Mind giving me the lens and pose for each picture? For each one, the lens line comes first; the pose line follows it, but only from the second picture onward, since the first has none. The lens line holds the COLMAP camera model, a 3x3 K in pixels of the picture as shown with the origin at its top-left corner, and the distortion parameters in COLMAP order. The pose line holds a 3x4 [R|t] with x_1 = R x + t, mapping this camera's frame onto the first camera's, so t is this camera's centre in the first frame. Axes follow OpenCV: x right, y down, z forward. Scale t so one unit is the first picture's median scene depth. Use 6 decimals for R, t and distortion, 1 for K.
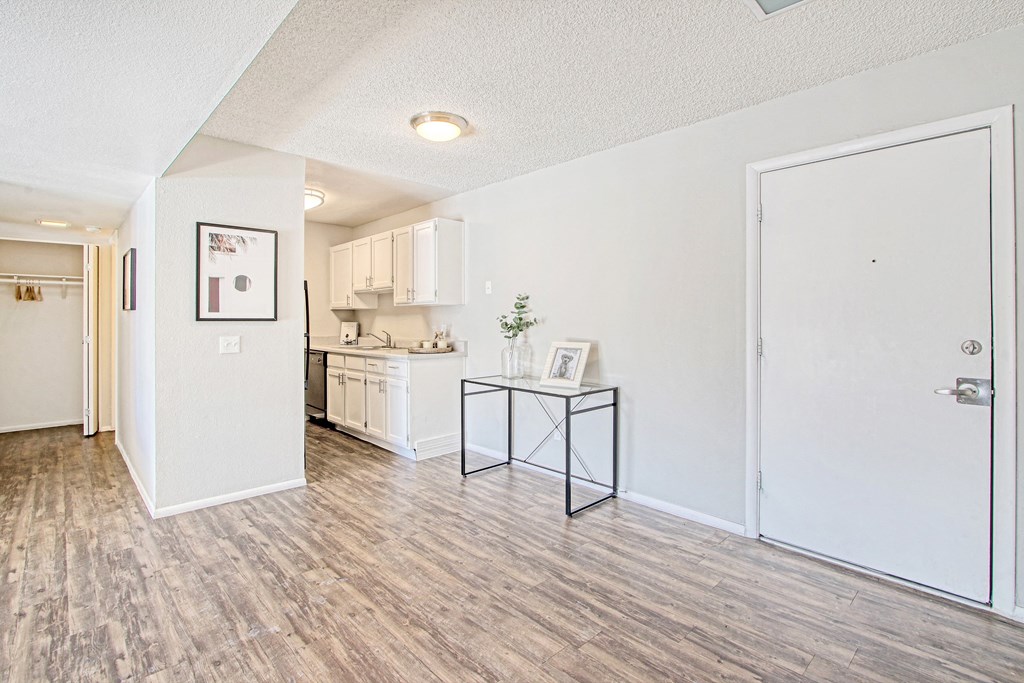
lens RADIAL K [[459.3, 0, 515.8], [0, 459.3, 322.1], [0, 0, 1]] dist [-0.000234, 0.000166]
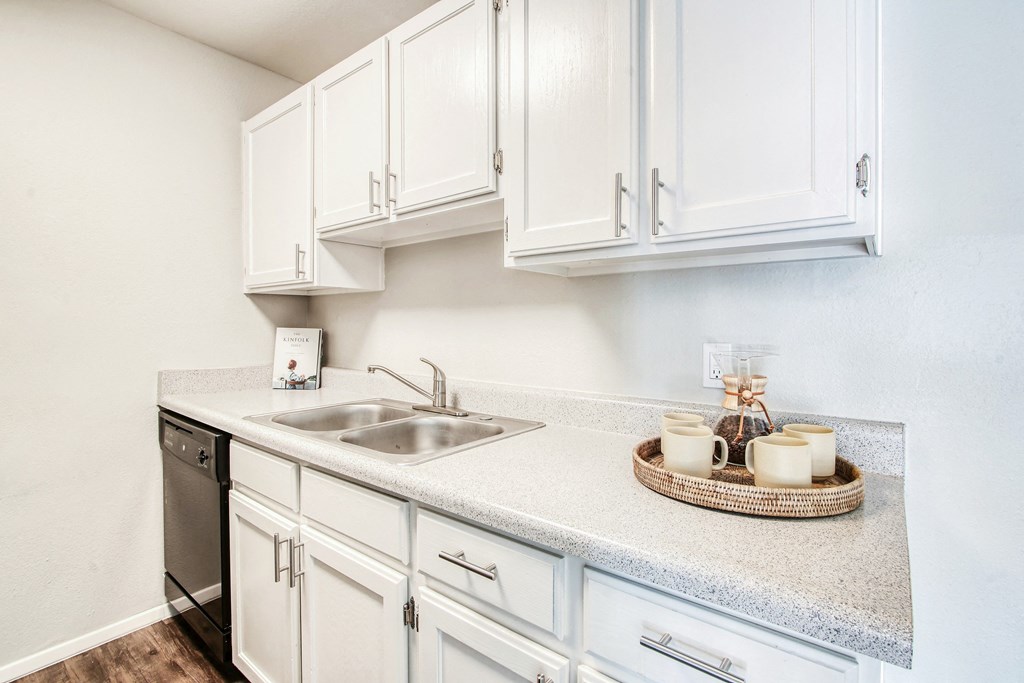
lens RADIAL K [[483.3, 0, 509.2], [0, 483.3, 329.1], [0, 0, 1]] dist [-0.008389, 0.001007]
pose [[0.994190, -0.000352, 0.107636, -0.265522], [-0.001244, 0.999890, 0.014758, -0.005486], [-0.107629, -0.014806, 0.994081, 0.673604]]
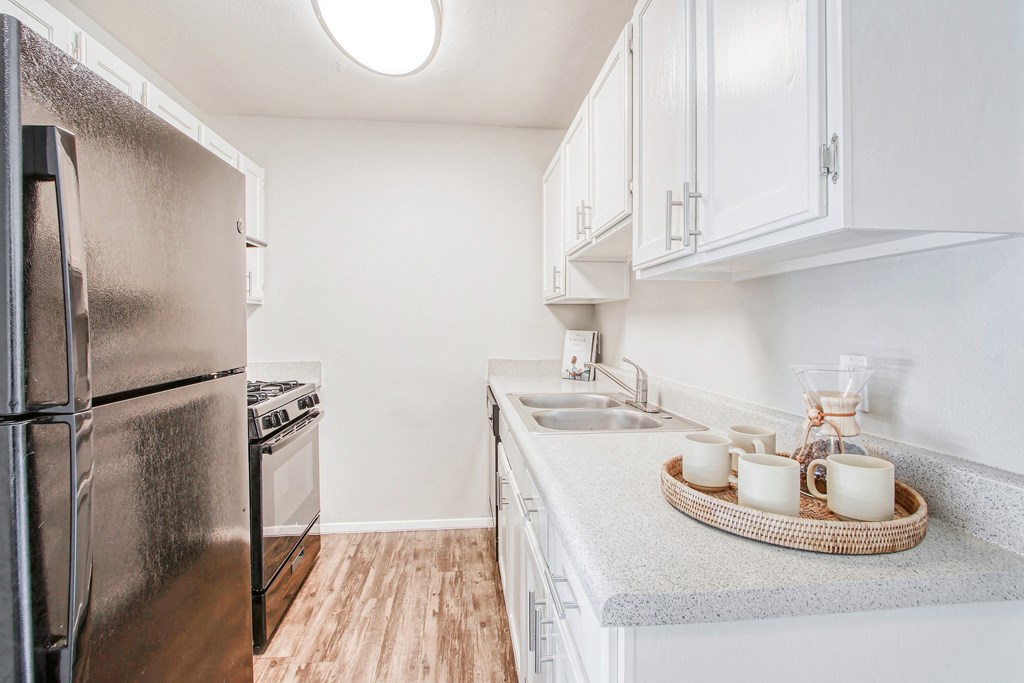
lens RADIAL K [[483.3, 0, 509.2], [0, 483.3, 329.1], [0, 0, 1]] dist [-0.008389, 0.001007]
pose [[0.773219, 0.007965, -0.634089, -0.125329], [-0.000890, 0.999934, 0.011476, -0.007615], [0.634139, -0.008309, 0.773175, 0.659064]]
